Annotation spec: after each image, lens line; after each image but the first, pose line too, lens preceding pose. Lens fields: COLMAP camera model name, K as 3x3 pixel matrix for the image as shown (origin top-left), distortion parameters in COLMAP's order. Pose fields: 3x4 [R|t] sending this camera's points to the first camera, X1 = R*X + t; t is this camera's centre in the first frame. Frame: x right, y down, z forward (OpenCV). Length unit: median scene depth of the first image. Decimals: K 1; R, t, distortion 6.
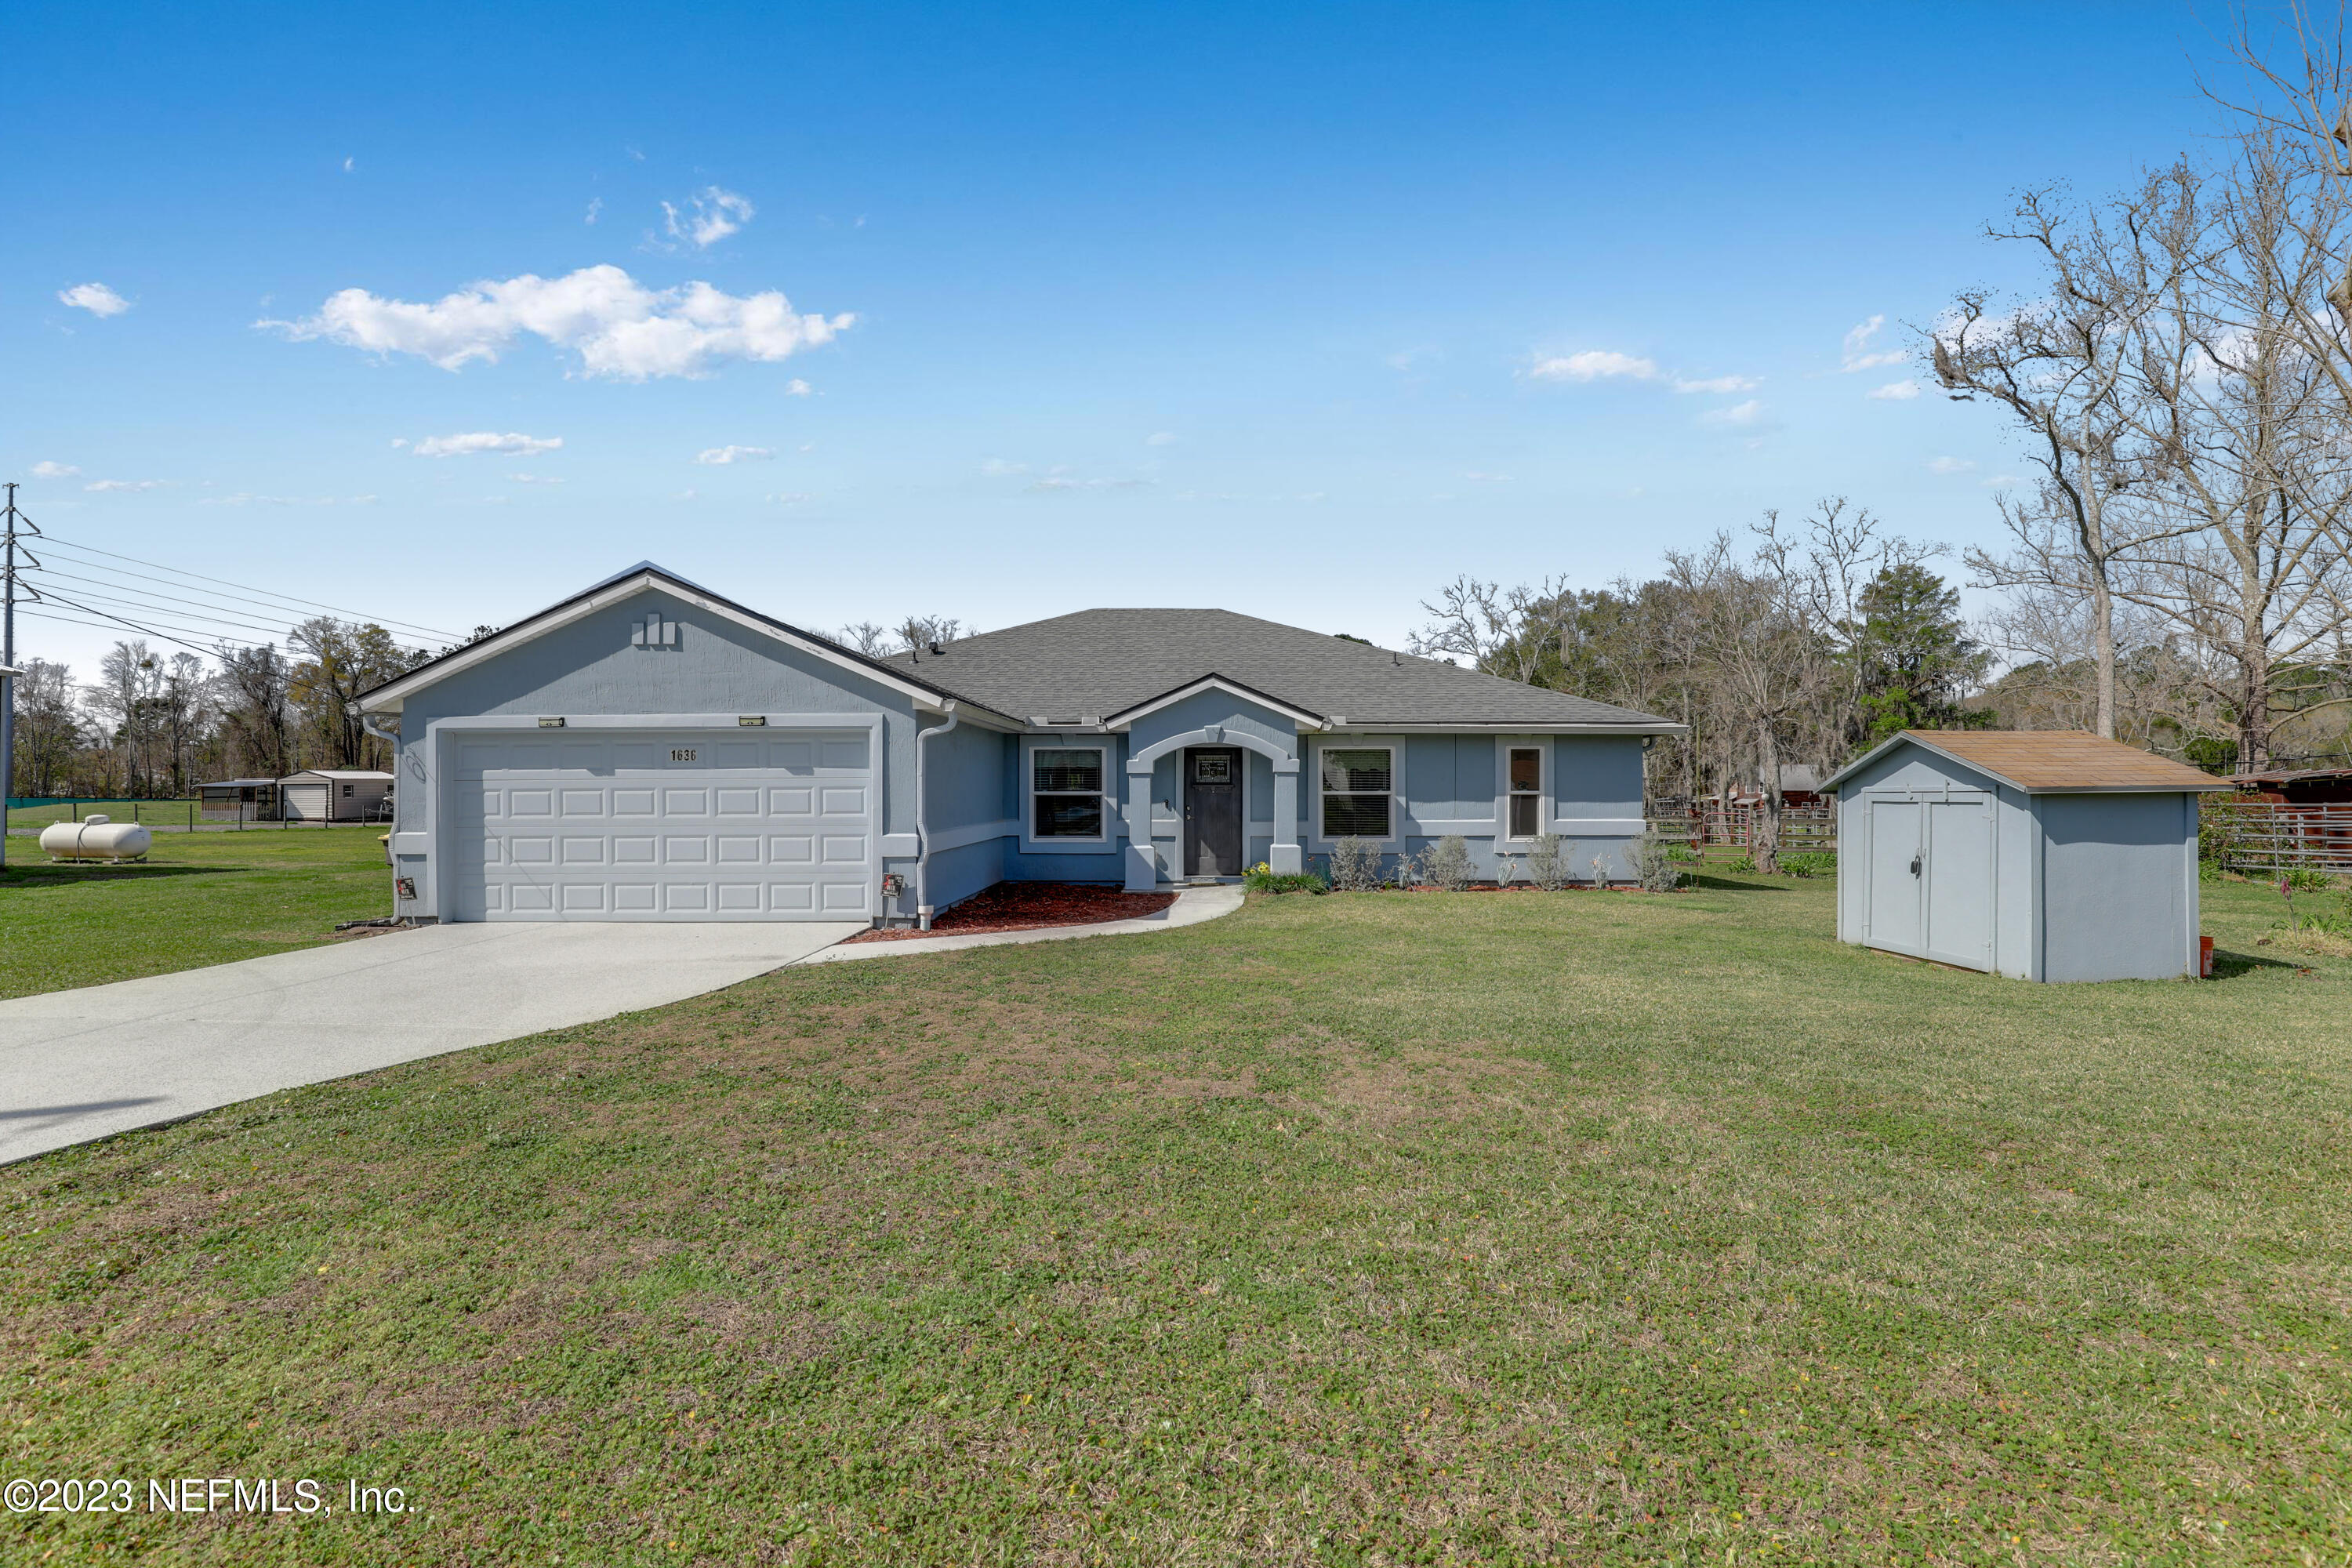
lens RADIAL K [[1088.3, 0, 1168.1], [0, 1088.3, 788.8], [0, 0, 1]] dist [-0.032385, 0.005699]
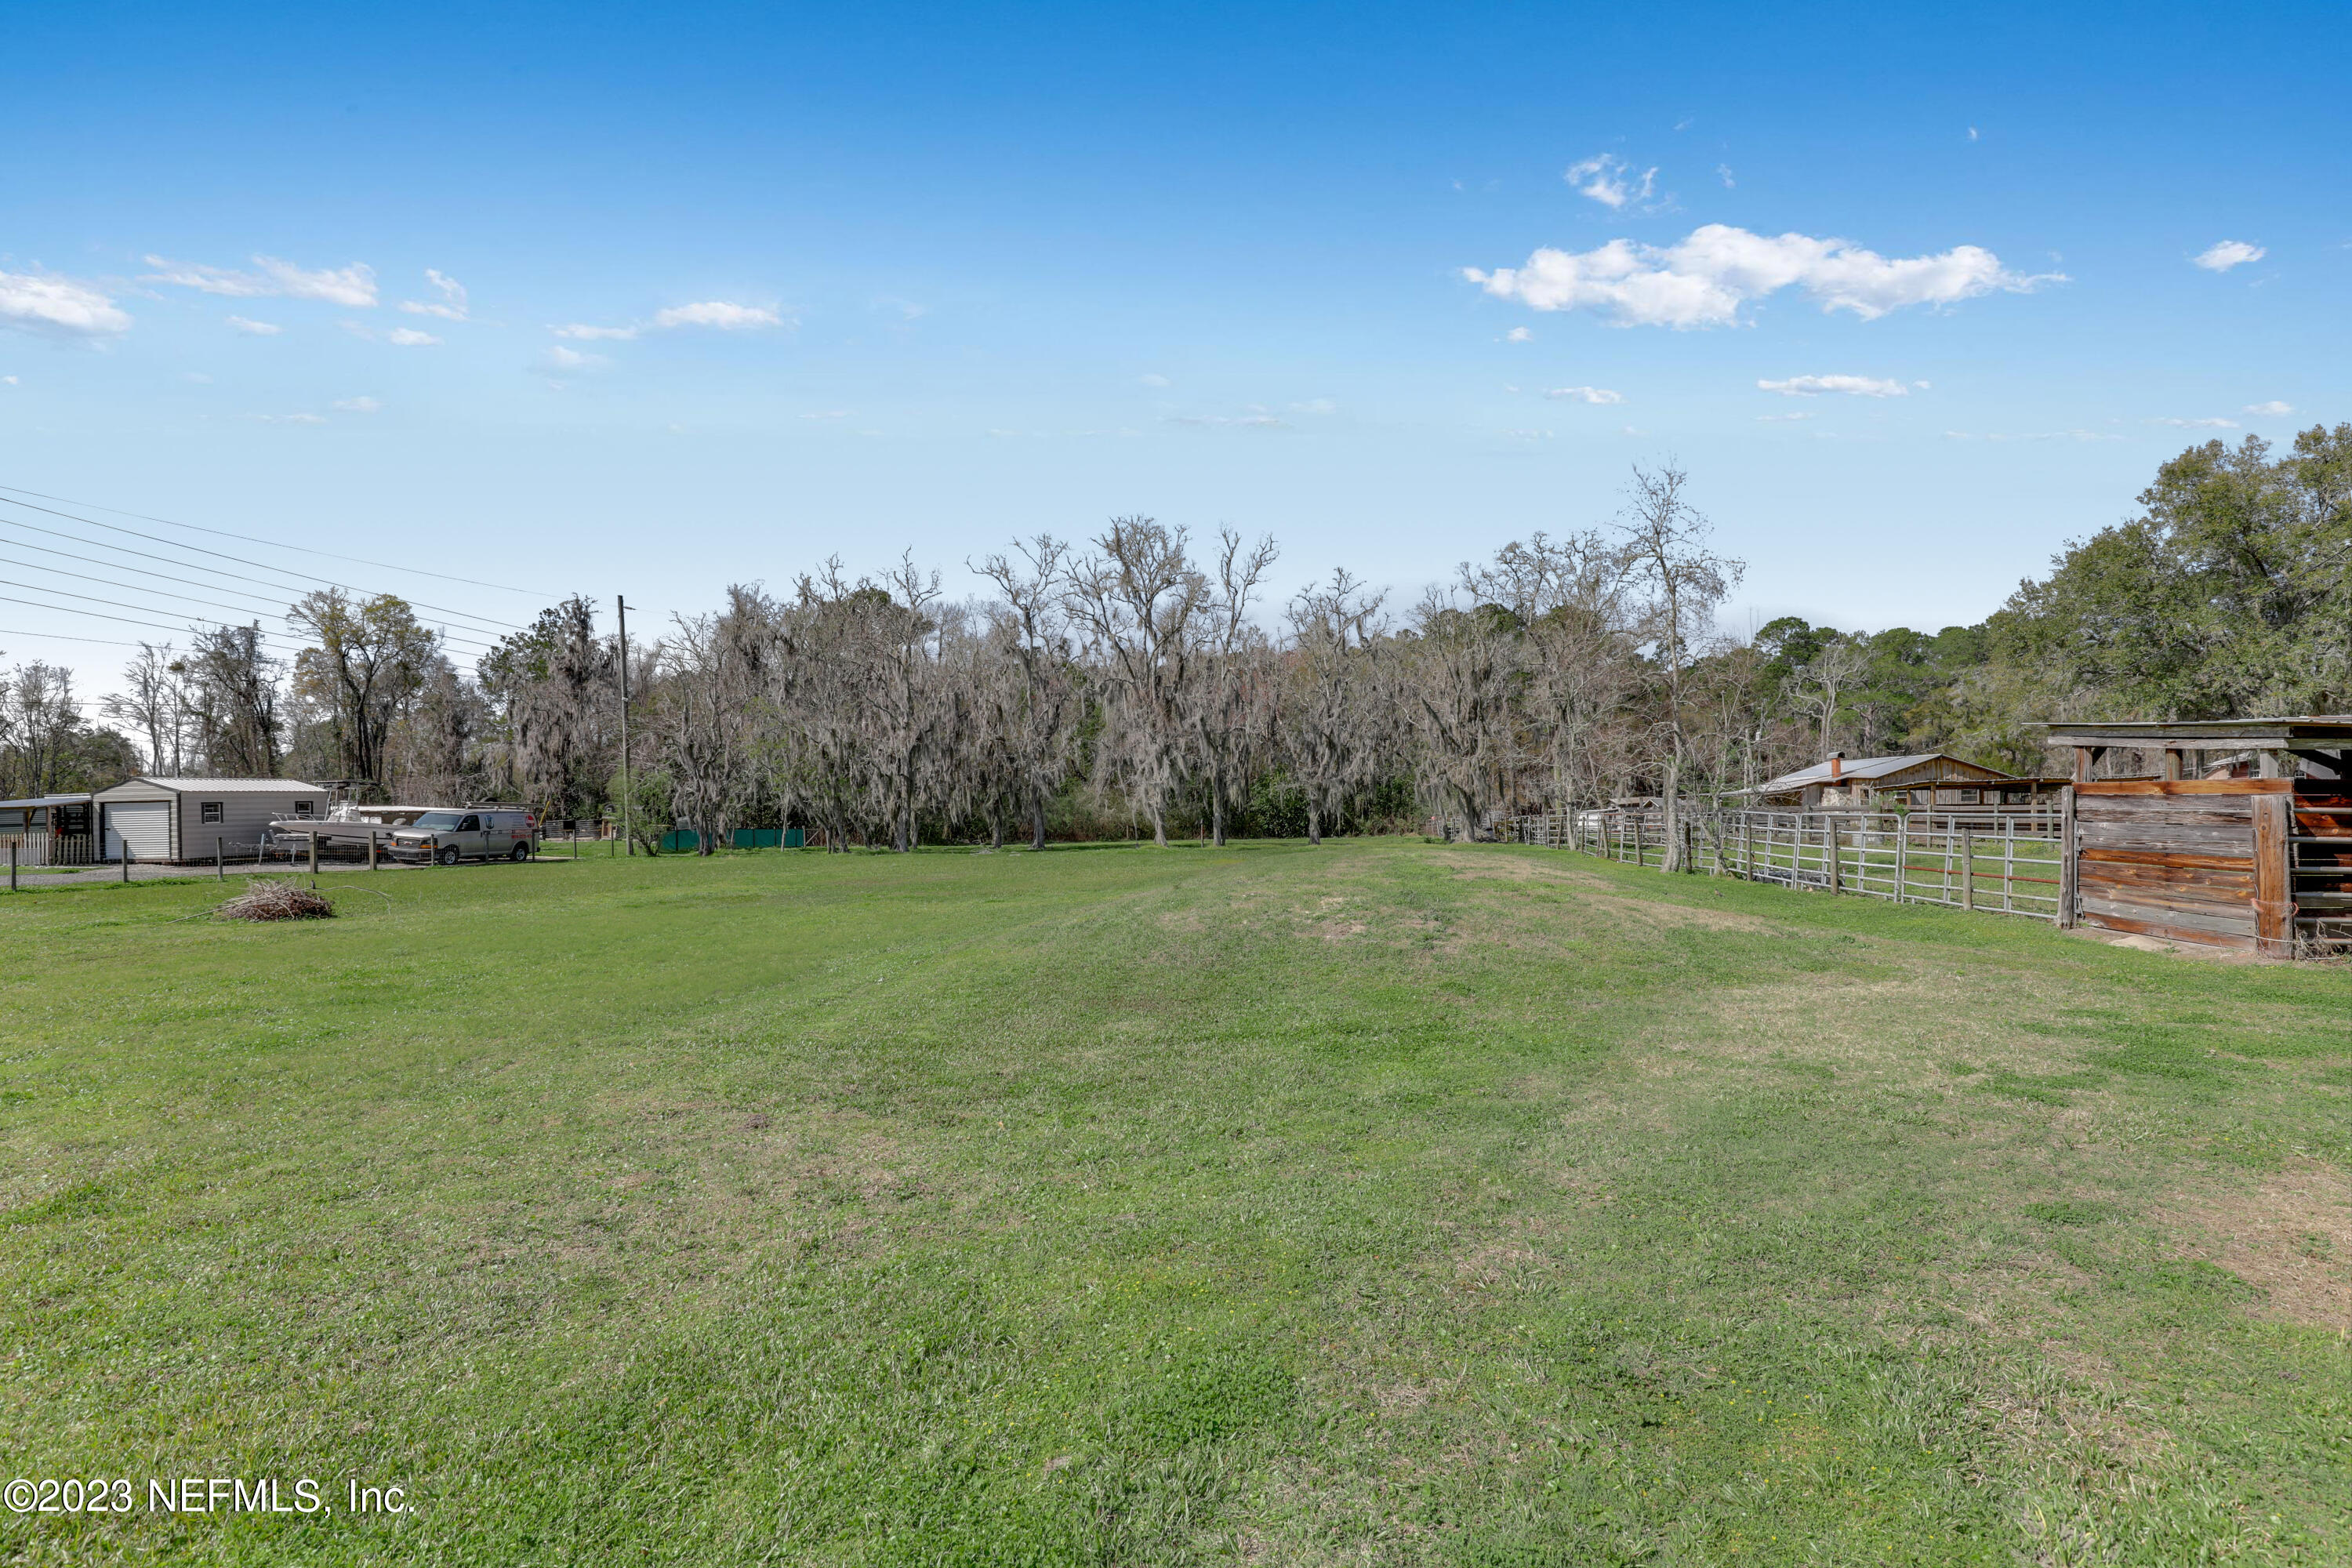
lens RADIAL K [[1088.3, 0, 1188.2], [0, 1088.3, 799.5], [0, 0, 1]] dist [-0.032385, 0.005699]
pose [[0.995437, -0.015378, -0.094171, -0.748942], [0.015383, 0.999881, -0.000680, 0.018663], [0.094170, -0.000772, 0.995556, 2.135353]]
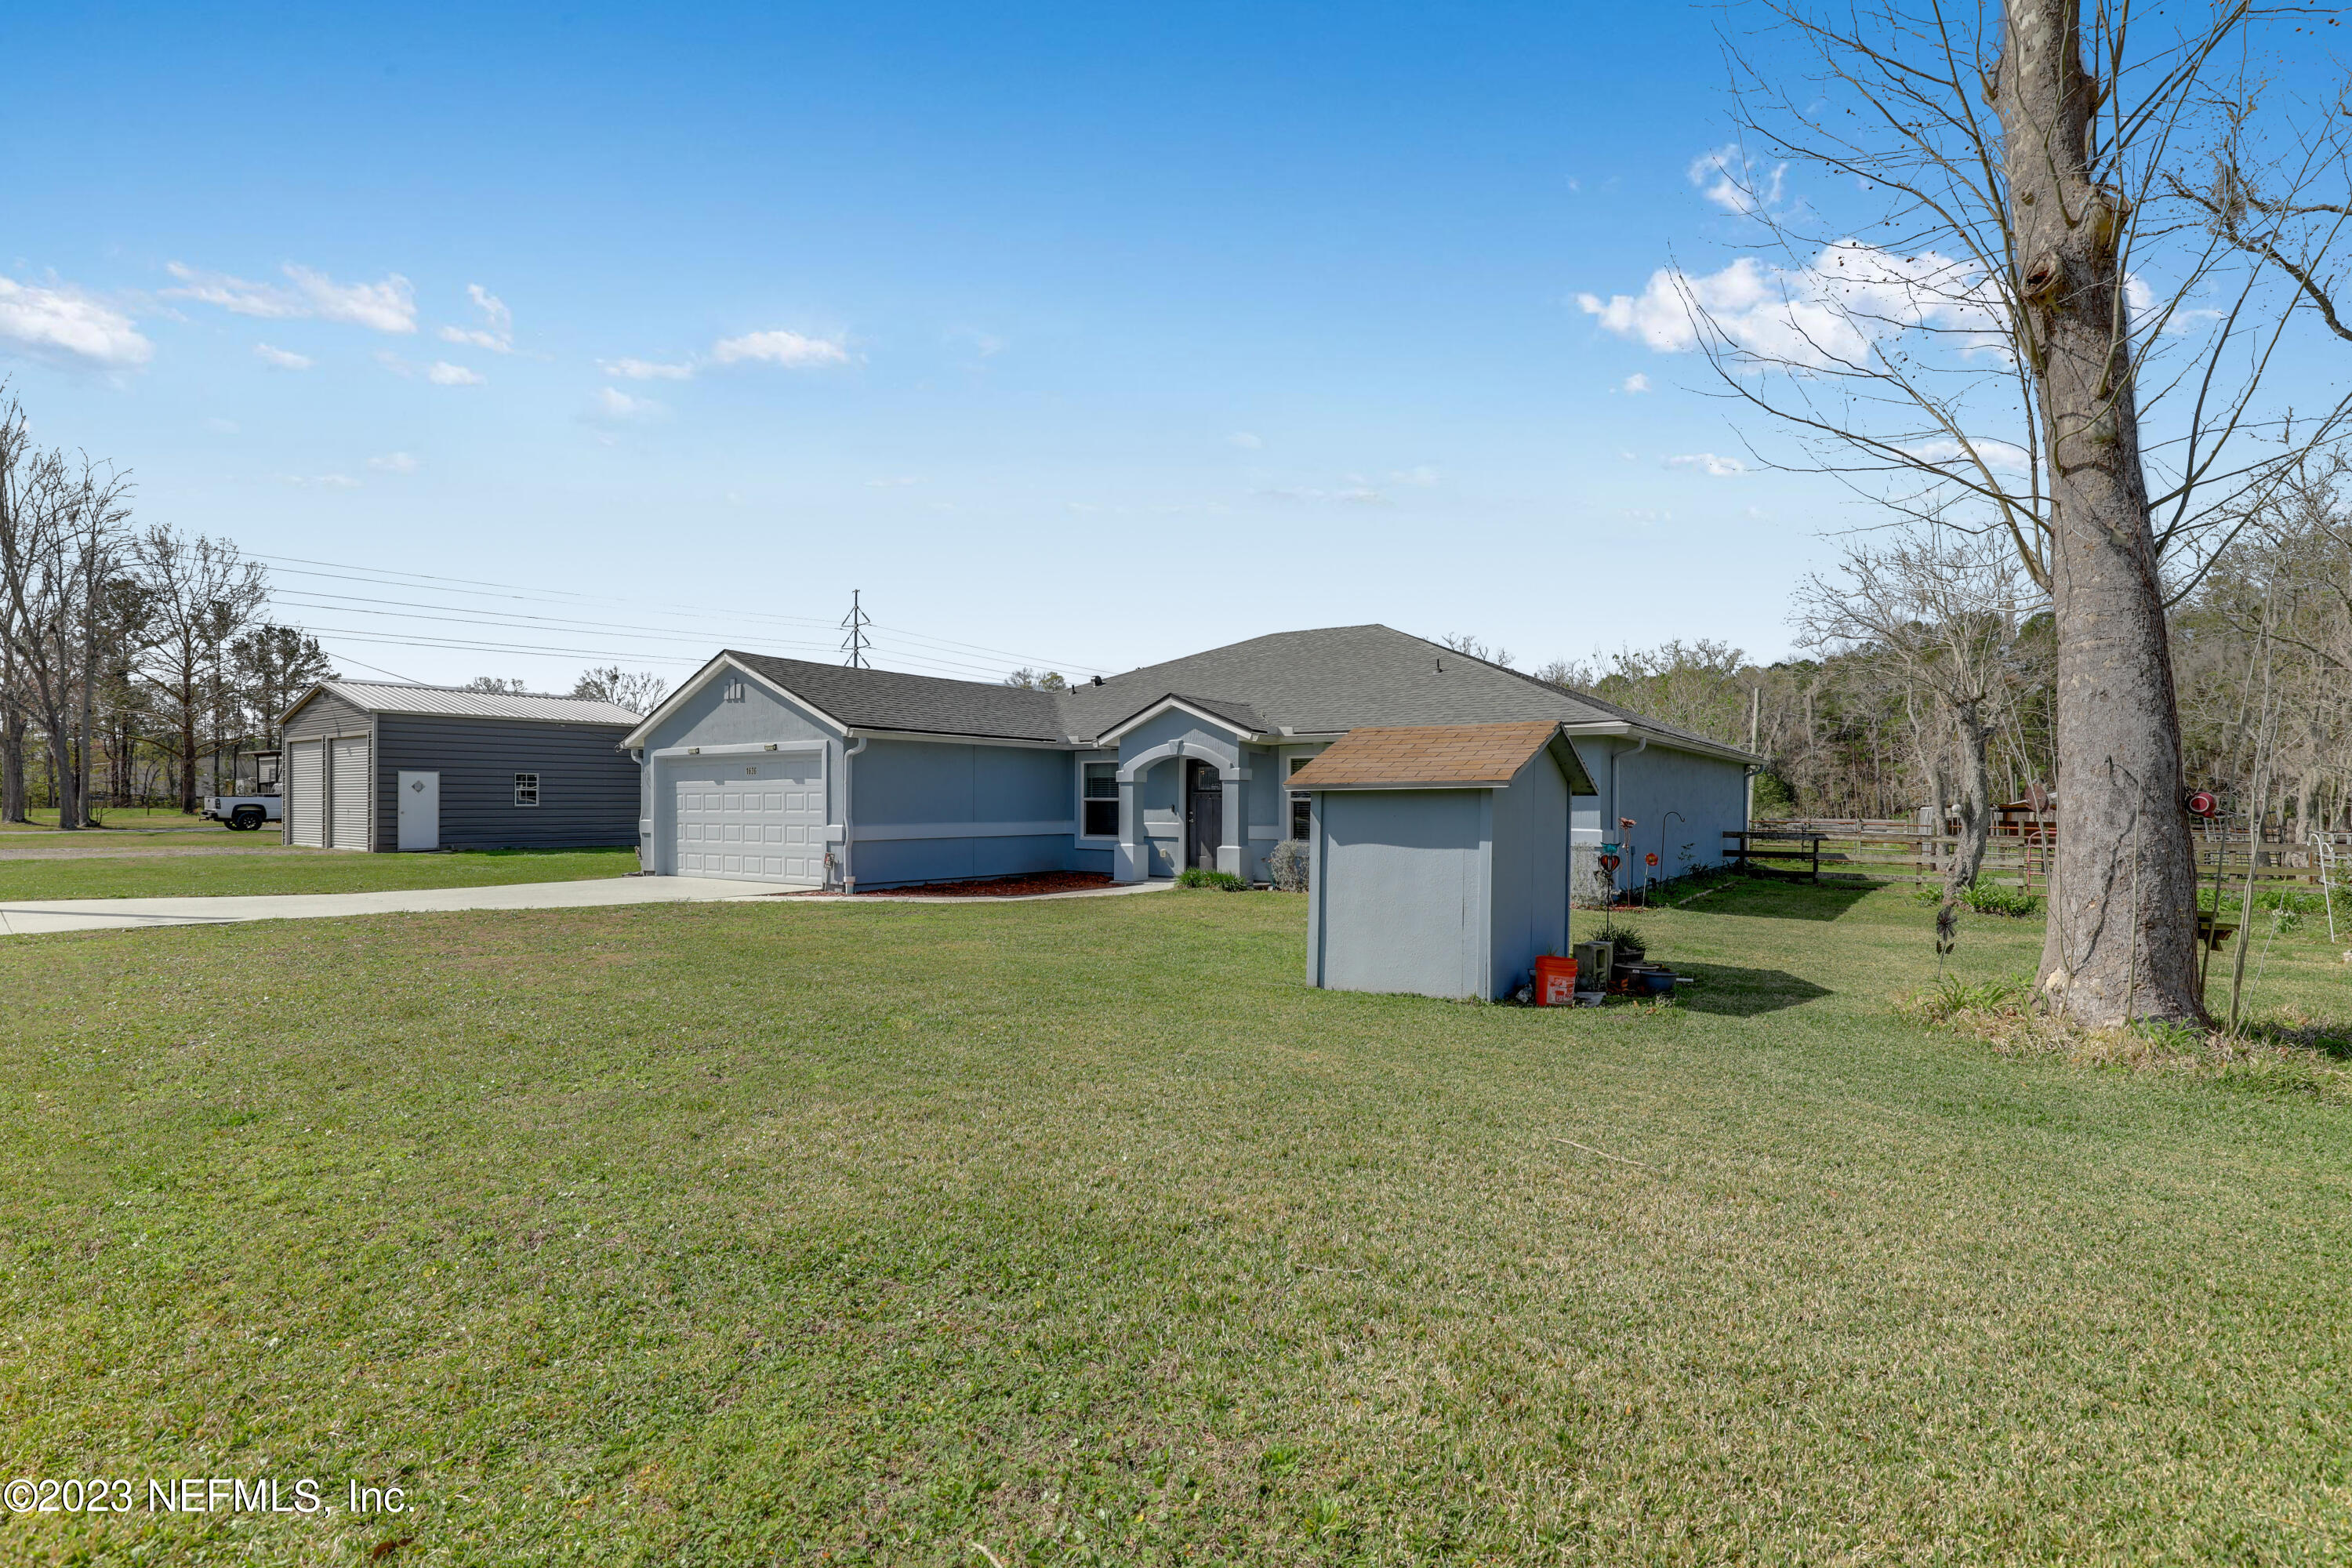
lens RADIAL K [[1100.5, 0, 1174.7], [0, 1100.5, 792.5], [0, 0, 1]] dist [-0.001667, -0.000037]
pose [[0.821100, -0.001630, -0.570782, 0.682607], [-0.004487, 0.999947, -0.009310, 0.007942], [0.570767, 0.010206, 0.821049, 0.053150]]
